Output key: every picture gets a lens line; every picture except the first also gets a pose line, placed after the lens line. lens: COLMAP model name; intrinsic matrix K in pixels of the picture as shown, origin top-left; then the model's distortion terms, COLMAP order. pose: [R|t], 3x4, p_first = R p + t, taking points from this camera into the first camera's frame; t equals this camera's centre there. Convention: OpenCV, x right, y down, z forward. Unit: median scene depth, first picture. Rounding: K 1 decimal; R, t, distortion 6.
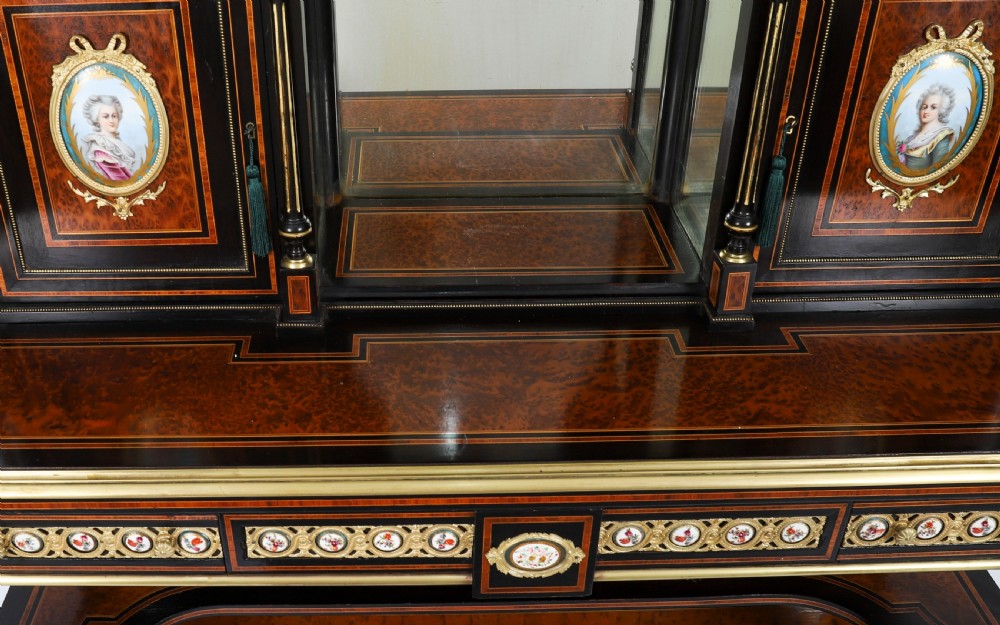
lens RADIAL K [[1012.3, 0, 392.1], [0, 1012.3, 370.2], [0, 0, 1]] dist [-0.077869, 0.000000]
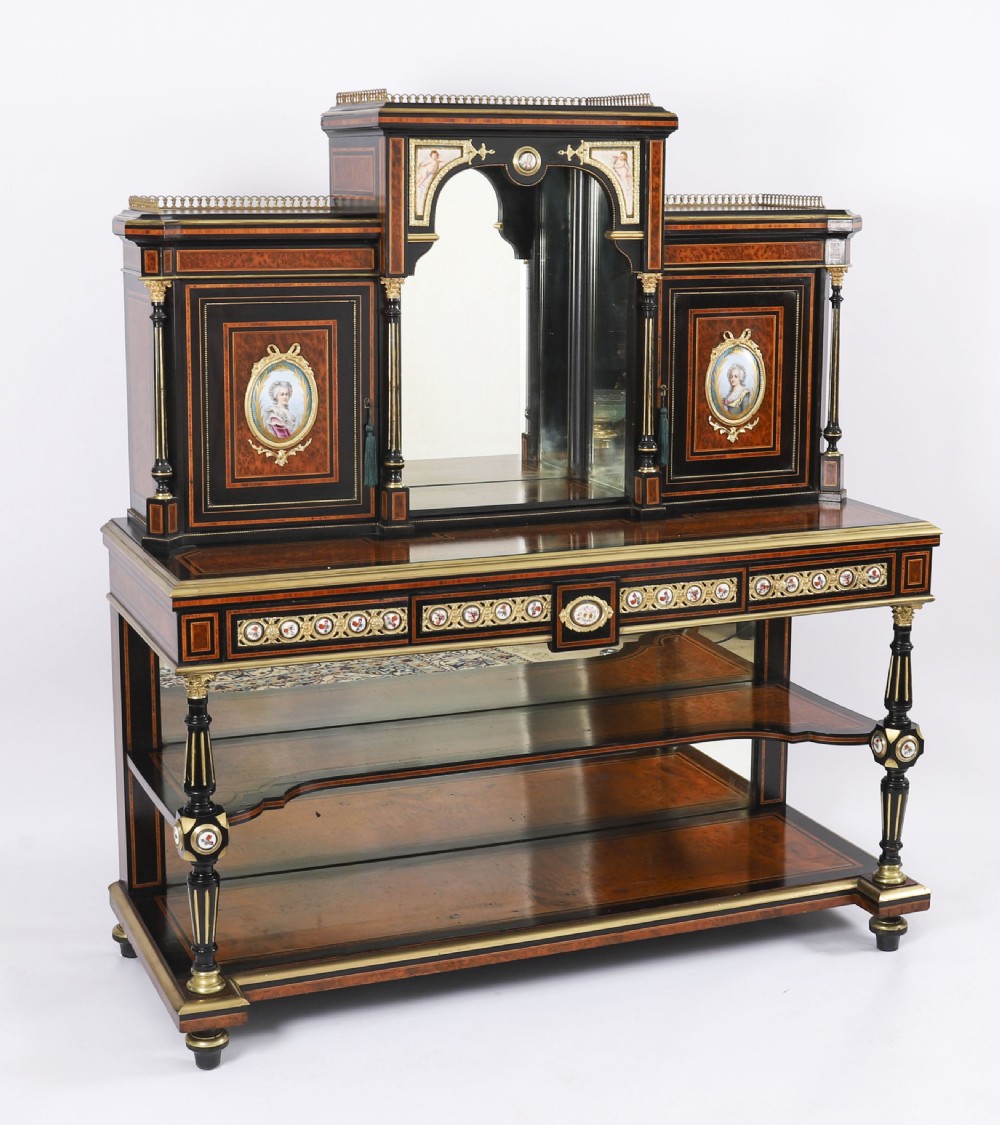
lens RADIAL K [[1946.3, 0, 524.3], [0, 1946.3, 540.7], [0, 0, 1]] dist [-0.093567, 0.000000]
pose [[0.921123, -0.049686, 0.386088, -1.188566], [0.201497, 0.909466, -0.363690, 1.220451], [-0.333064, 0.412798, 0.847742, -1.747884]]
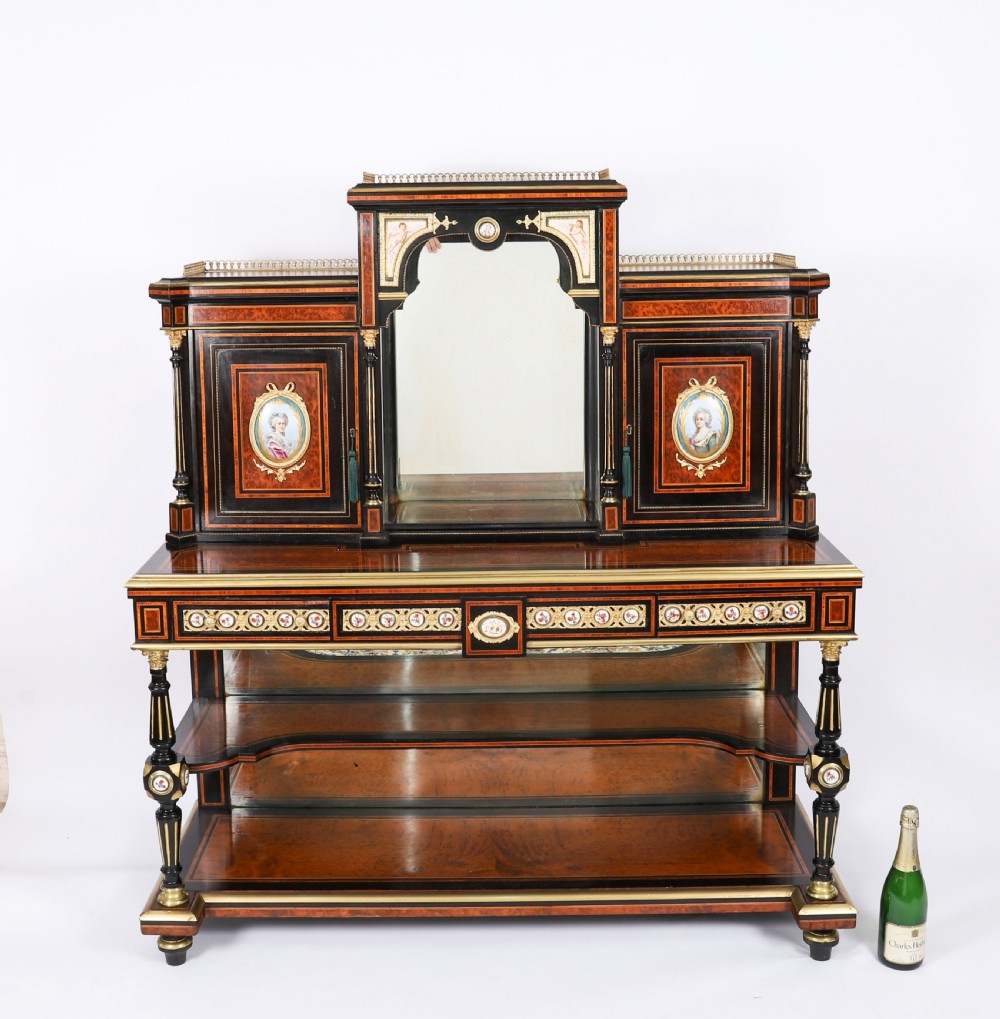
lens RADIAL K [[1465.7, 0, 475.3], [0, 1465.7, 434.5], [0, 0, 1]] dist [-0.105008, 0.000000]
pose [[0.999976, 0.006642, -0.001793, 0.108469], [-0.006757, 0.899279, -0.437323, 1.058131], [-0.001292, 0.437324, 0.899303, -1.636247]]
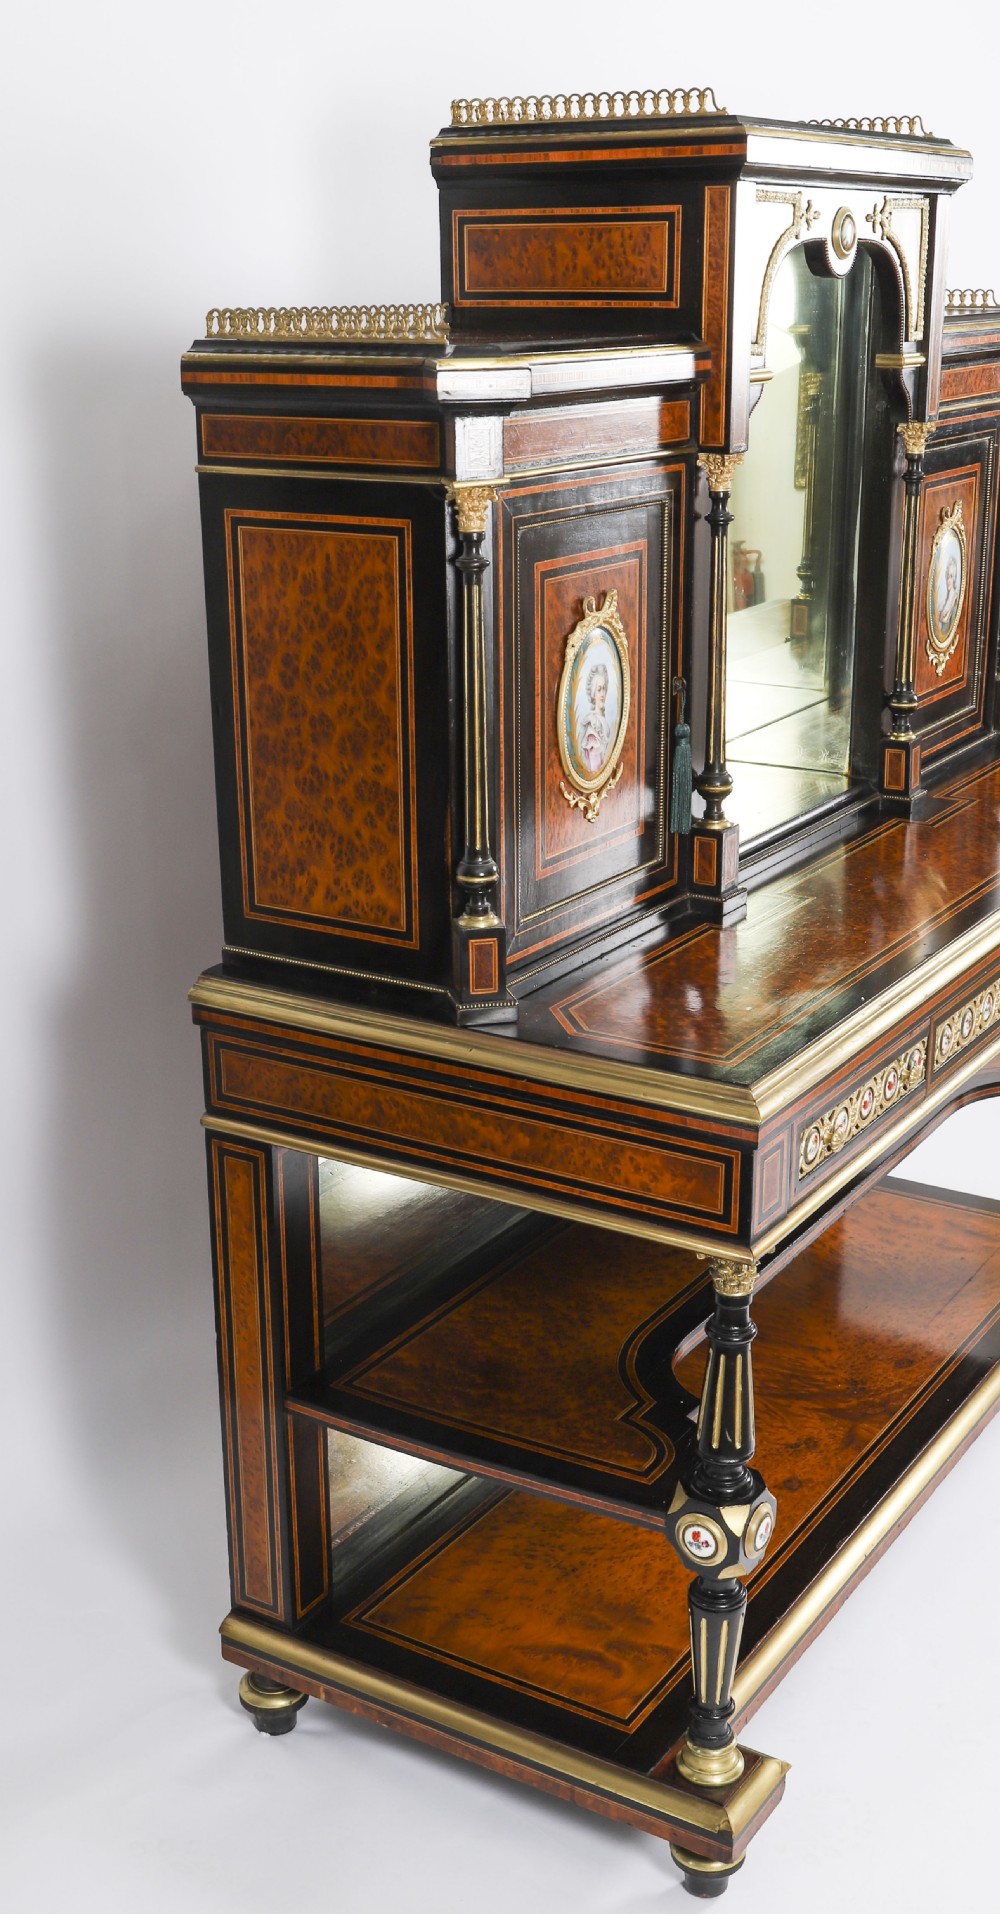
lens RADIAL K [[2127.1, 0, 499.9], [0, 2127.1, 965.4], [0, 0, 1]] dist [-0.011587, 0.000000]
pose [[0.530119, -0.248383, 0.810728, -1.932134], [0.478412, 0.877026, -0.044130, -0.007575], [-0.700068, 0.411257, 0.583758, 0.098565]]
